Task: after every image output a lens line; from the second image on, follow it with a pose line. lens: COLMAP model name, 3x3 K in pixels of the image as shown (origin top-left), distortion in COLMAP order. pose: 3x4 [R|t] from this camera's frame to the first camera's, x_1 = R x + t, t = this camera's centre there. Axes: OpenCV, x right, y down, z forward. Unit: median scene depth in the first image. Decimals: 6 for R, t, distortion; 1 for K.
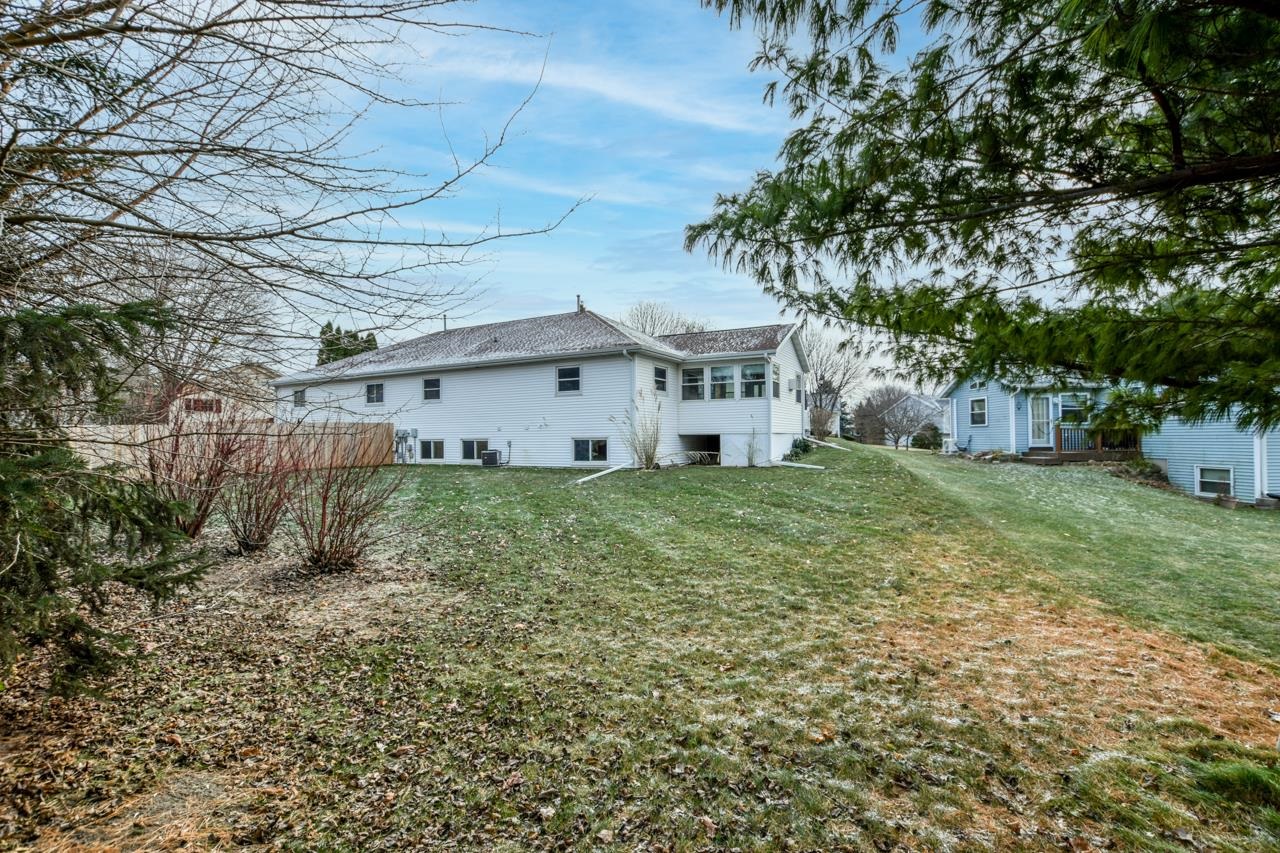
lens RADIAL K [[588.0, 0, 642.0], [0, 588.0, 422.5], [0, 0, 1]] dist [-0.007946, 0.000687]
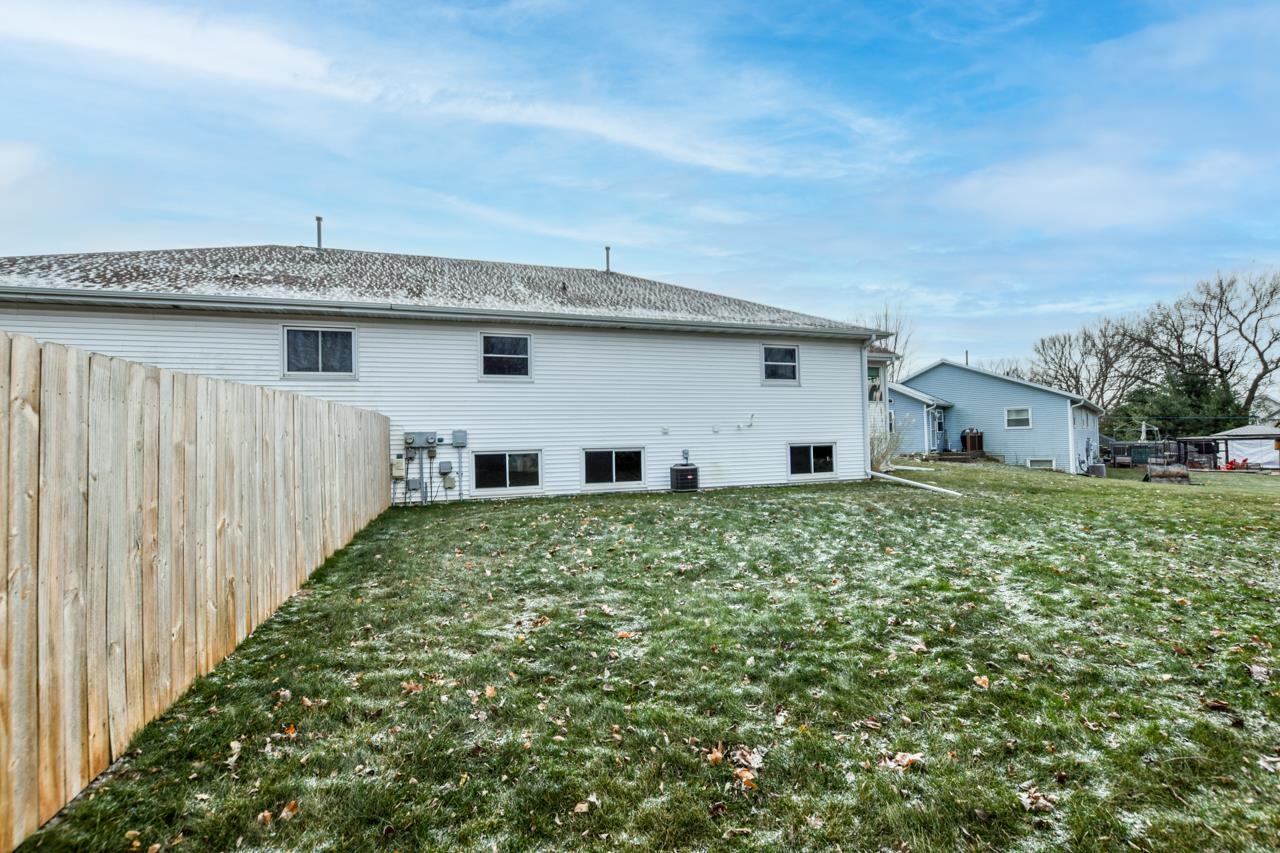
lens RADIAL K [[765.7, 0, 645.0], [0, 765.7, 428.8], [0, 0, 1]] dist [-0.004963, -0.000115]
pose [[0.576112, 0.014675, 0.817239, -0.891390], [-0.002073, 0.999862, -0.016493, 0.021268], [-0.817368, 0.007808, 0.576063, 0.525666]]
